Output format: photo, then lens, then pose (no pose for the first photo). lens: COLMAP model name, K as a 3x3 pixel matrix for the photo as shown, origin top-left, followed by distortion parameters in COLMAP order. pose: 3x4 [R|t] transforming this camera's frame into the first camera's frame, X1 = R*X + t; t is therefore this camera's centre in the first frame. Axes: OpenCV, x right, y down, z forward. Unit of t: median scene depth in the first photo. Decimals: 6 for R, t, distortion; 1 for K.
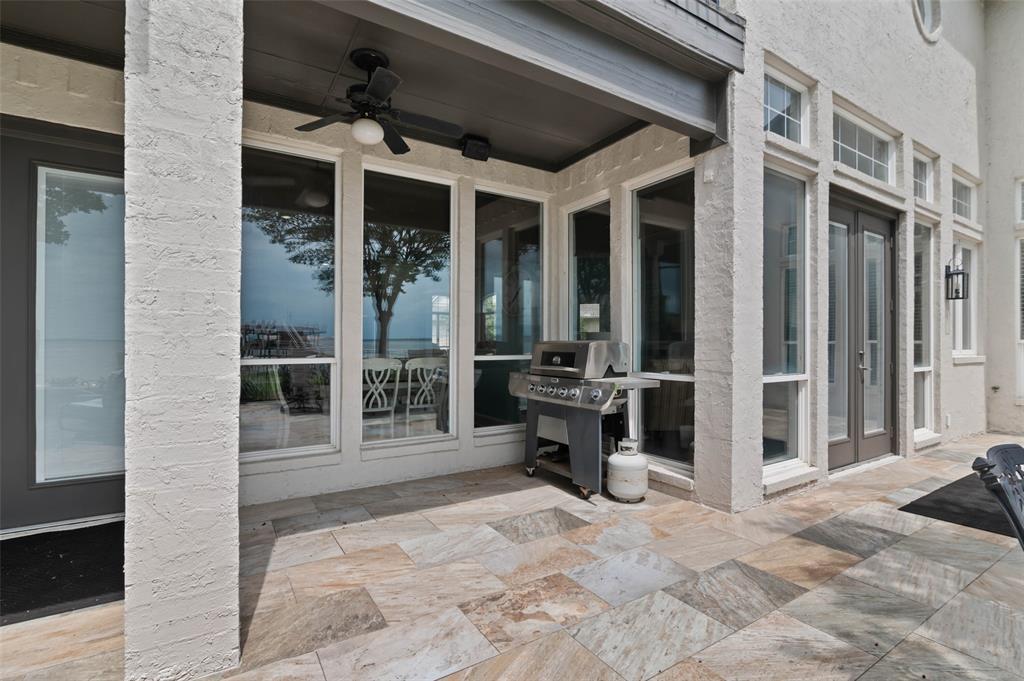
lens RADIAL K [[474.6, 0, 509.6], [0, 474.6, 344.9], [0, 0, 1]] dist [-0.001322, -0.000207]
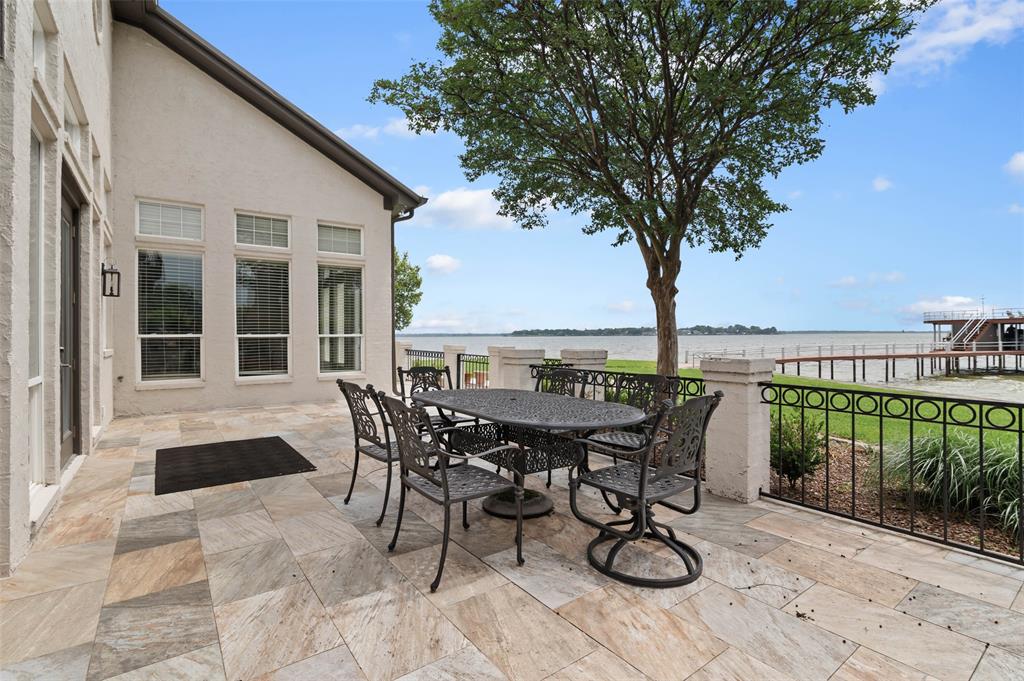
lens RADIAL K [[476.8, 0, 515.1], [0, 476.8, 336.1], [0, 0, 1]] dist [-0.003247, -0.000438]
pose [[-0.068757, 0.000239, 0.997633, -0.306750], [0.005897, 0.999983, 0.000167, -0.003211], [-0.997616, 0.005895, -0.068757, 0.282363]]
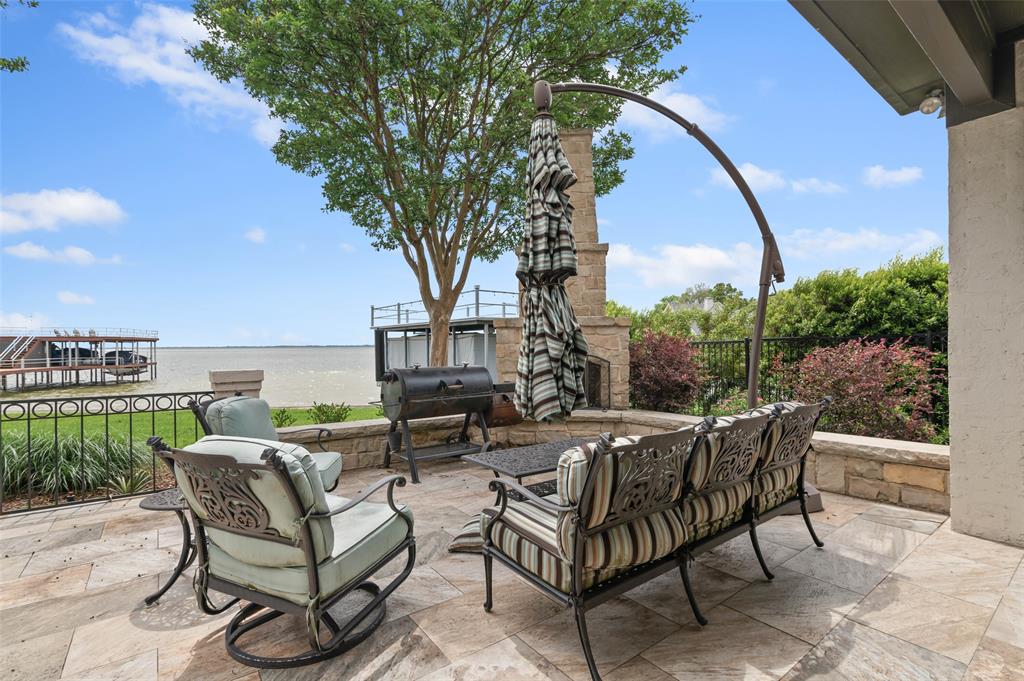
lens RADIAL K [[474.6, 0, 509.6], [0, 474.6, 344.9], [0, 0, 1]] dist [-0.001322, -0.000207]
pose [[-0.997843, 0.003612, -0.065548, -0.609750], [0.004087, 0.999966, -0.007124, -0.007012], [0.065520, -0.007377, -0.997824, 0.624042]]
